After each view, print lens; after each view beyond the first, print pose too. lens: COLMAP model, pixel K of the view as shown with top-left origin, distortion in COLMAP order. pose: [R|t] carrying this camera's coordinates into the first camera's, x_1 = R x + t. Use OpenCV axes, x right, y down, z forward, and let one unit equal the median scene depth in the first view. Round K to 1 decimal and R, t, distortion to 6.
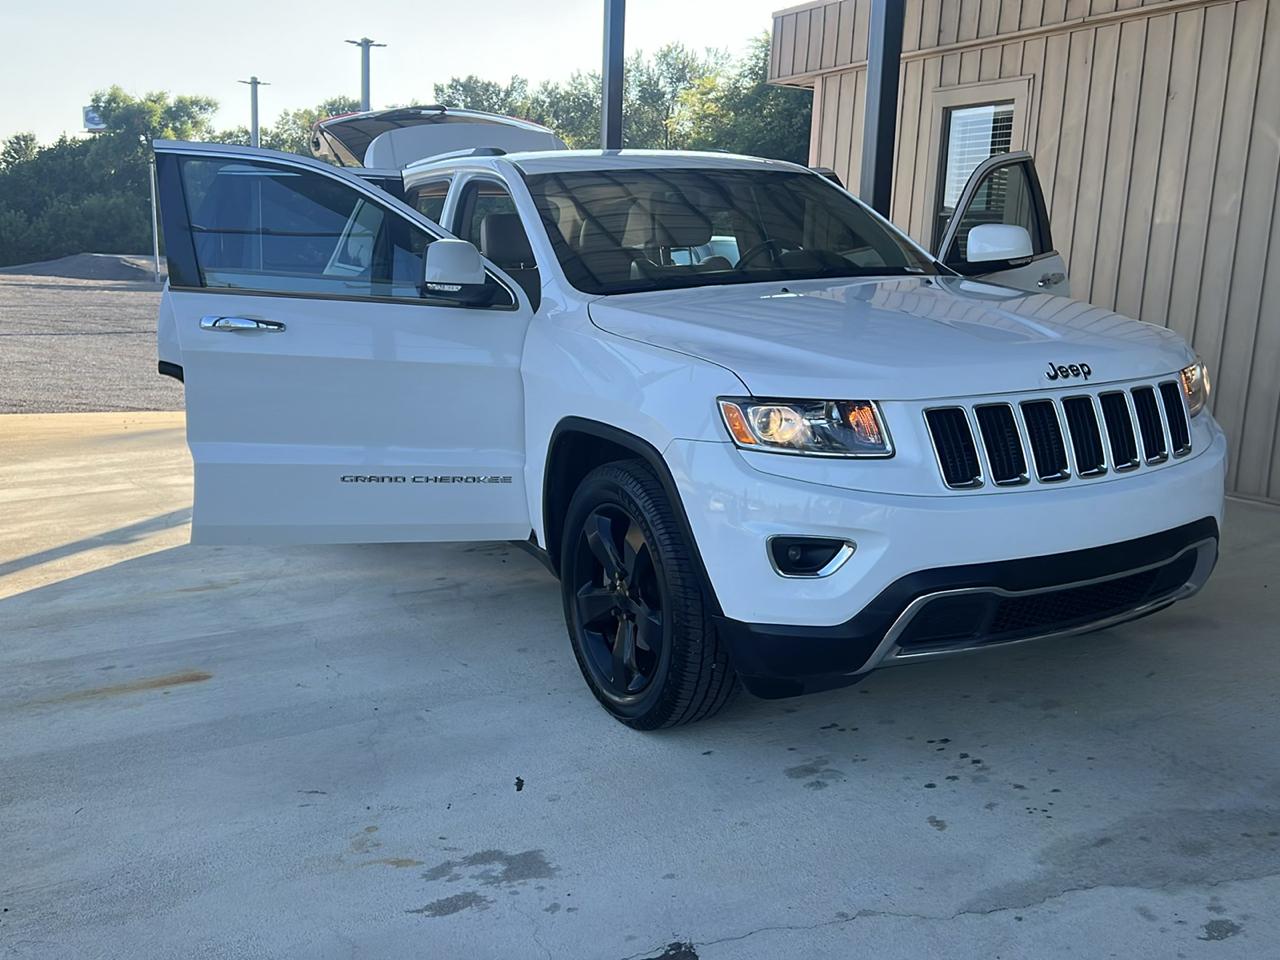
lens RADIAL K [[1218.9, 0, 638.8], [0, 1218.9, 487.4], [0, 0, 1]] dist [0.061257, -0.094404]
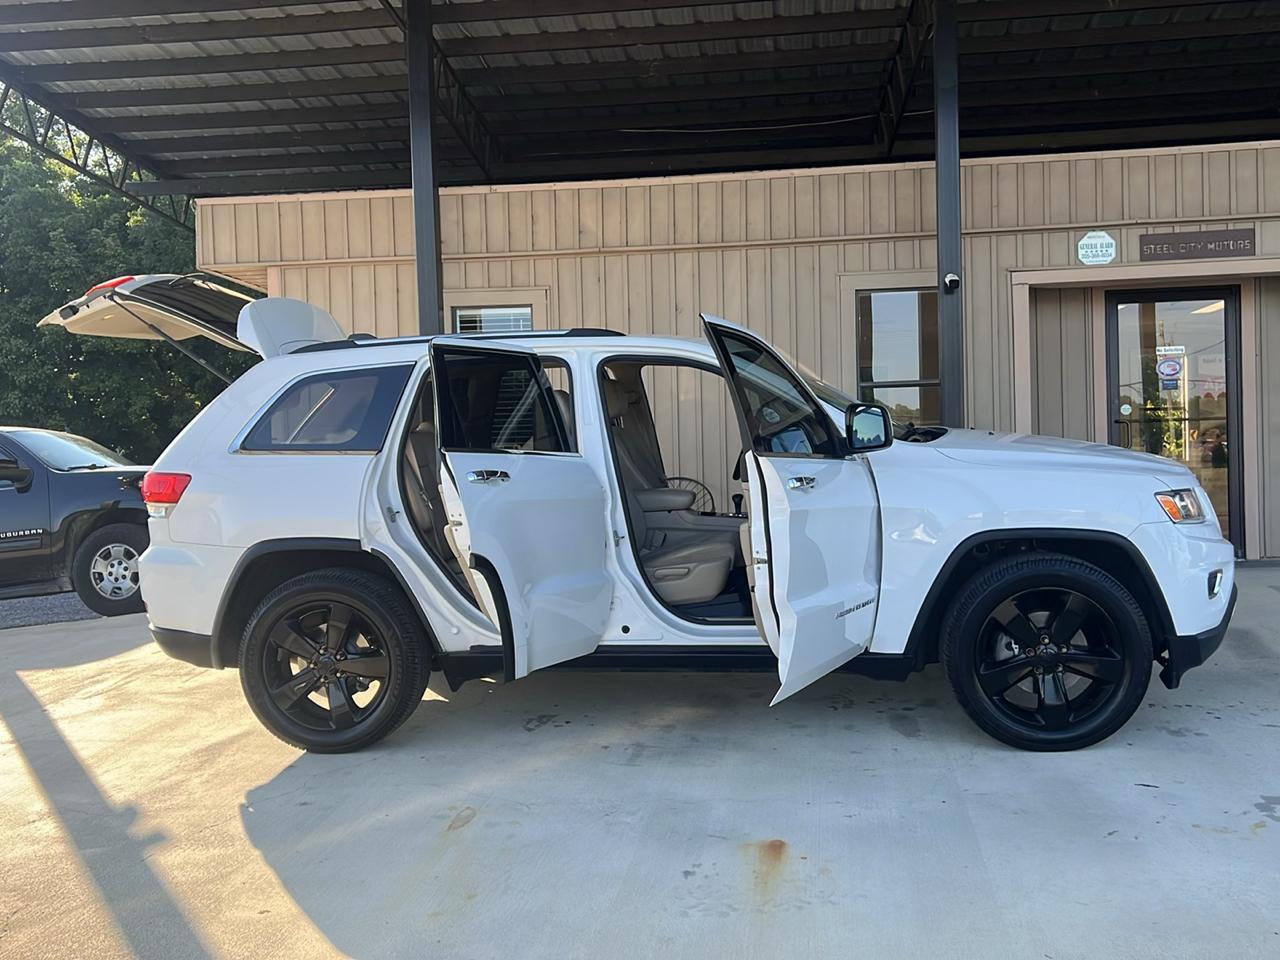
lens RADIAL K [[1217.8, 0, 637.0], [0, 1217.8, 482.7], [0, 0, 1]] dist [0.091444, -0.169242]
pose [[0.587700, -0.063996, 0.806544, -1.309930], [0.192206, 0.979372, -0.062345, -0.096602], [-0.785917, 0.191663, 0.587877, 0.498247]]
